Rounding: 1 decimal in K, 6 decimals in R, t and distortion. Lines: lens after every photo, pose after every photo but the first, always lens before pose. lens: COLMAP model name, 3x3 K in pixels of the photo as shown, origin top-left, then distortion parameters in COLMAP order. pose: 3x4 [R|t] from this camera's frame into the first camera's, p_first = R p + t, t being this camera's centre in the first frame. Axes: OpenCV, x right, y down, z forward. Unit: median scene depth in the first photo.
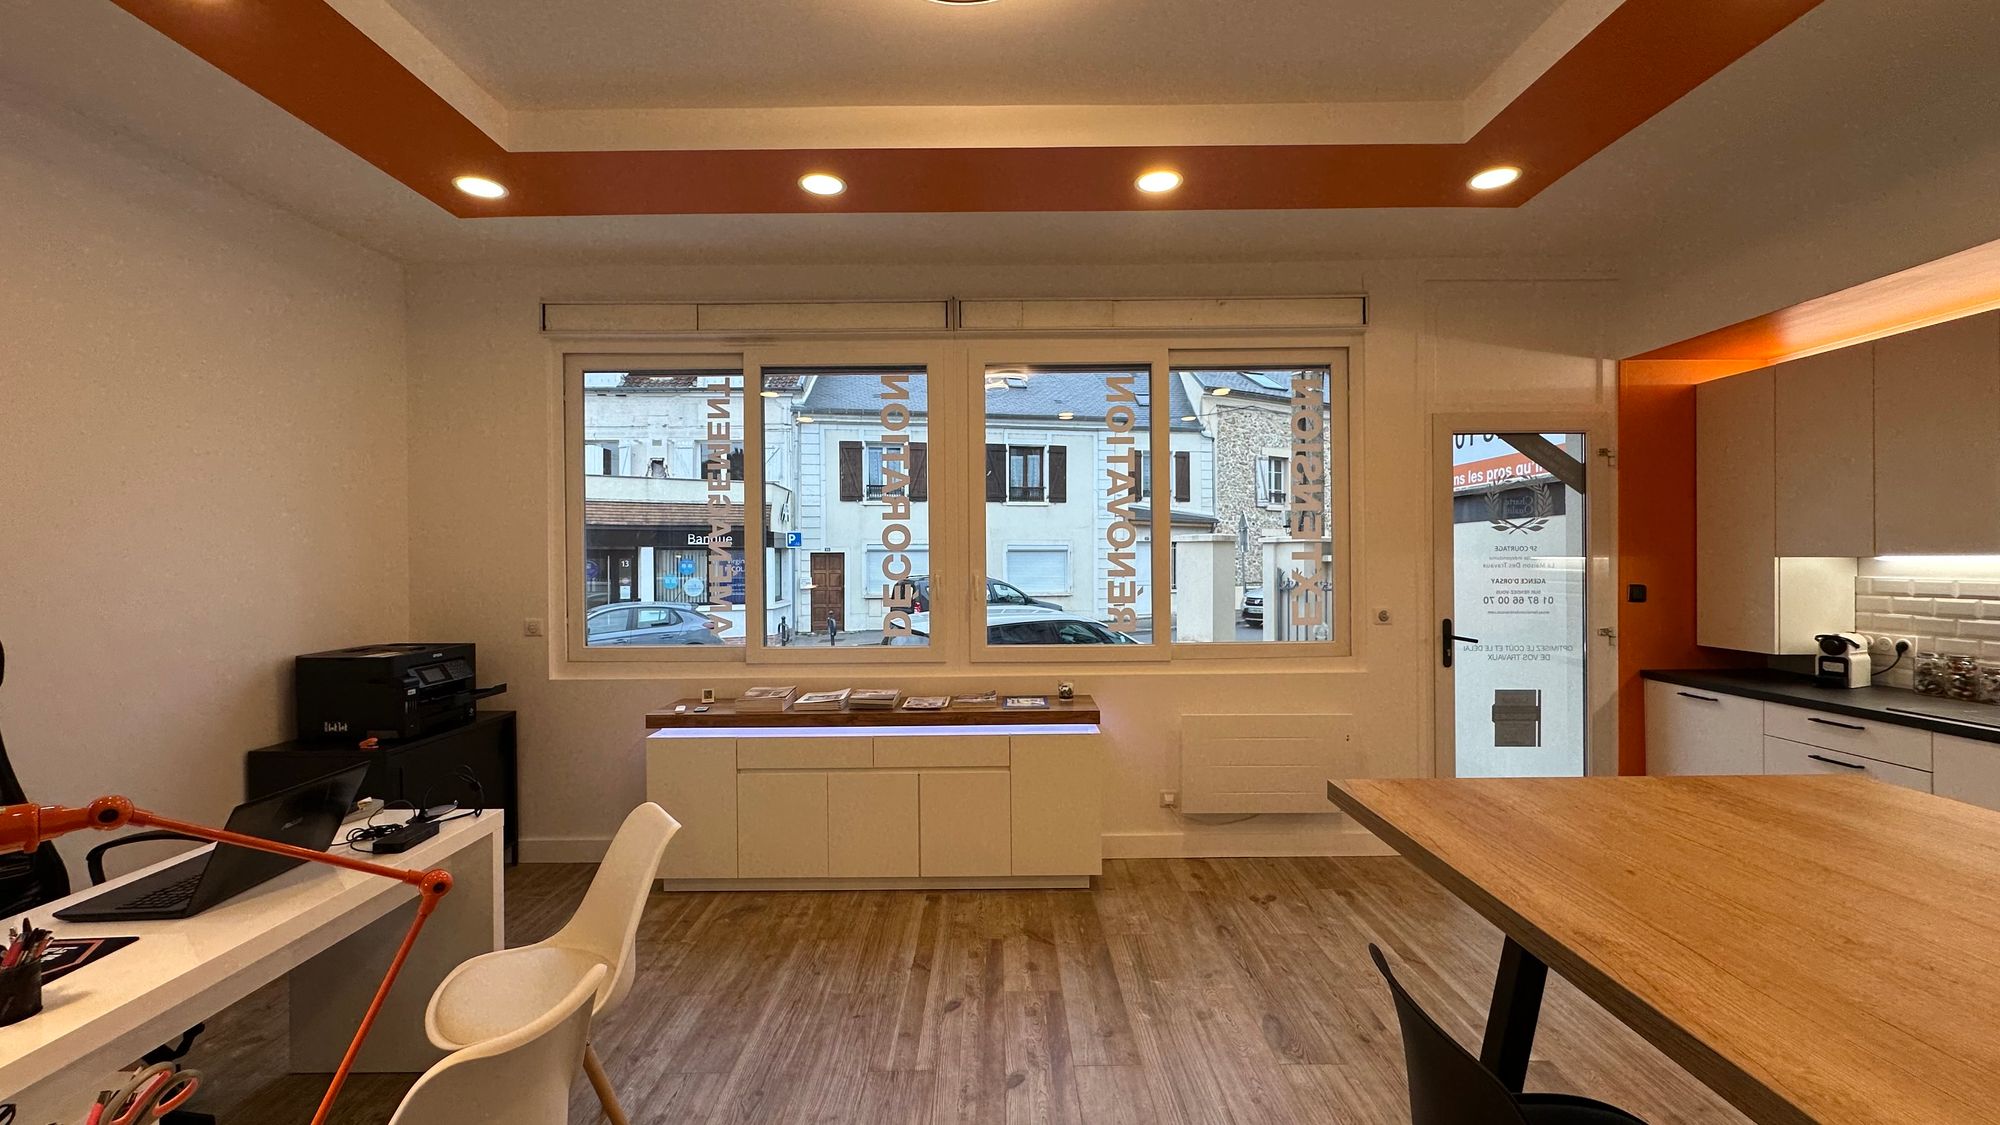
lens RADIAL K [[782.3, 0, 1004.0], [0, 782.3, 561.8], [0, 0, 1]] dist [-0.012618, -0.000578]
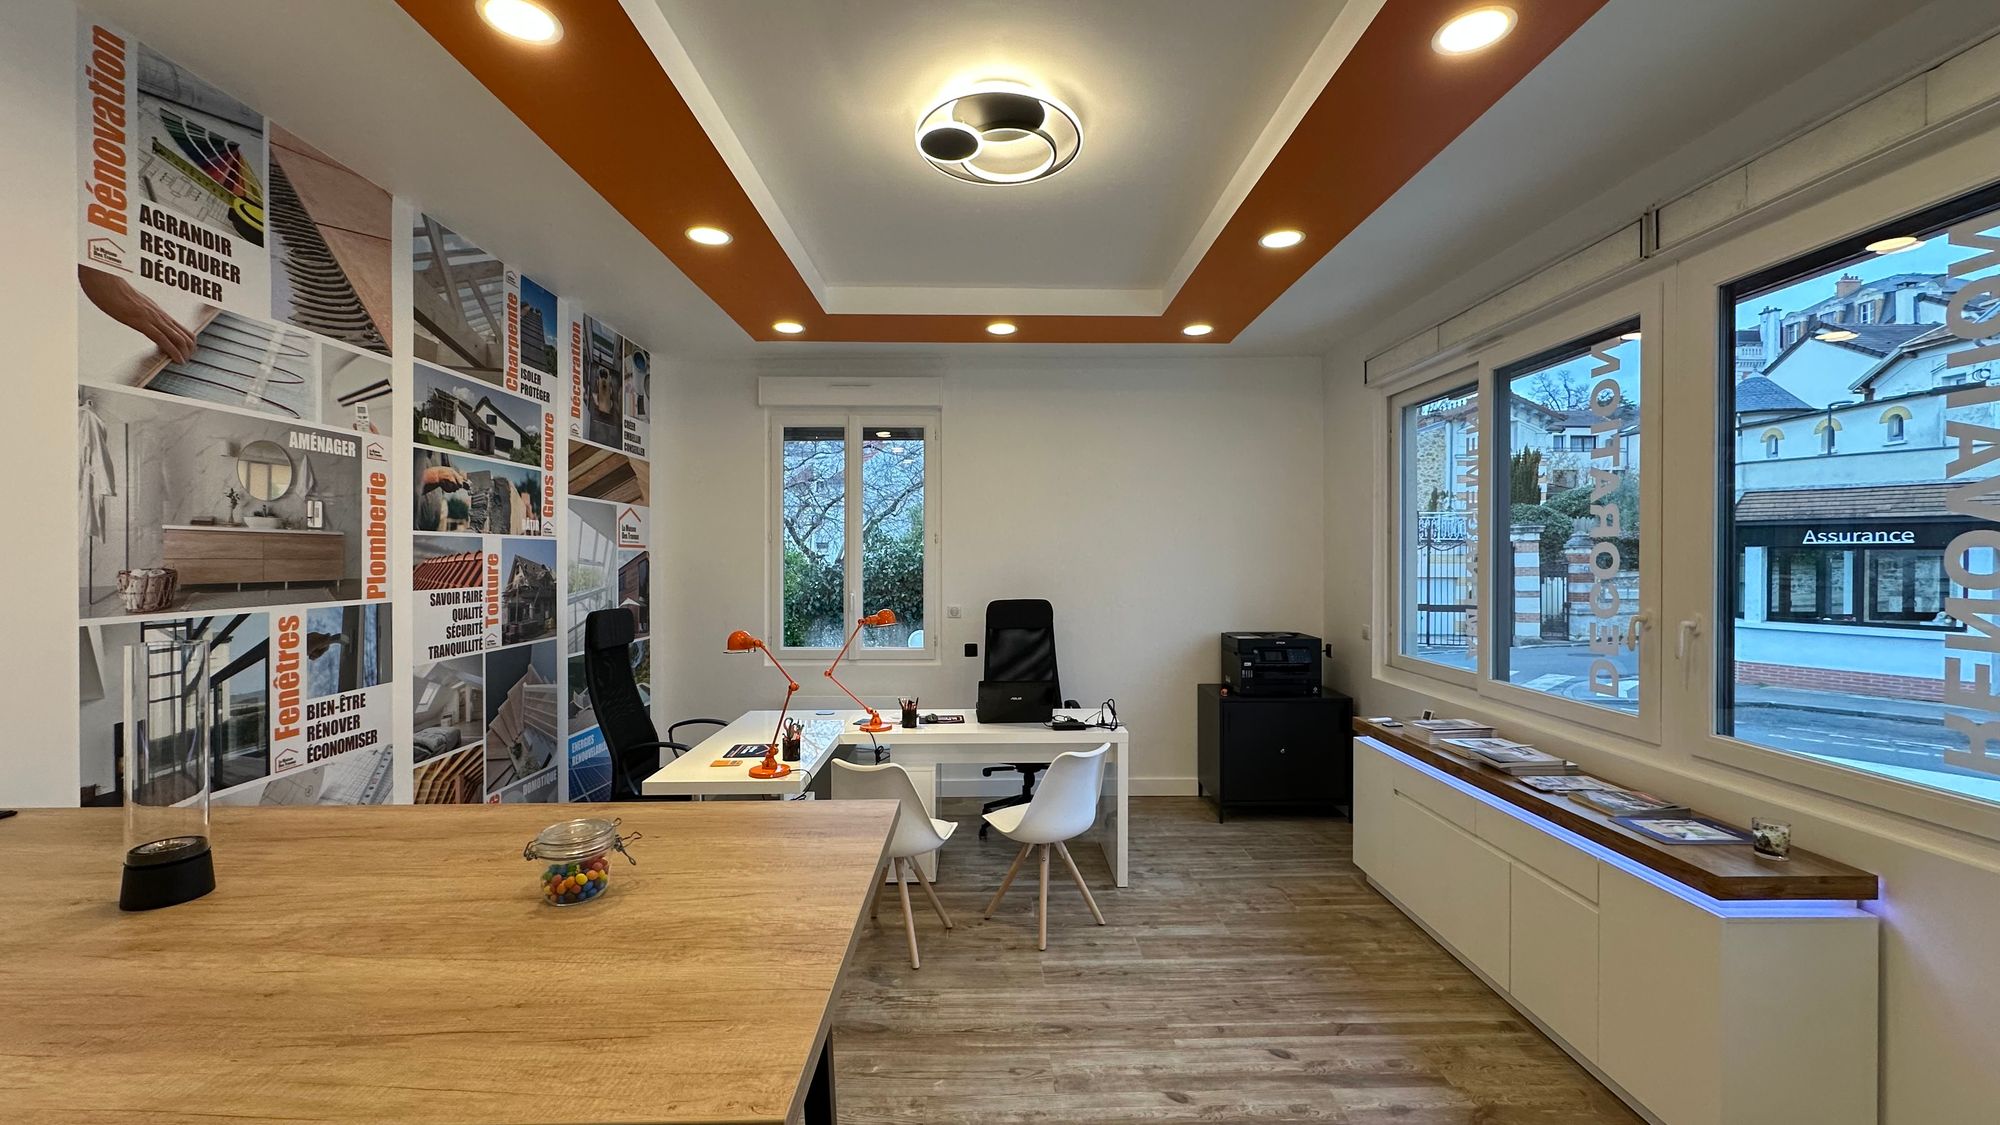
lens RADIAL K [[782.3, 0, 1002.7], [0, 782.3, 557.3], [0, 0, 1]] dist [-0.012618, -0.000578]
pose [[0.019210, 0.007305, -0.999789, 0.969419], [-0.005810, 0.999957, 0.007195, -0.059490], [0.999799, 0.005670, 0.019251, 0.684938]]
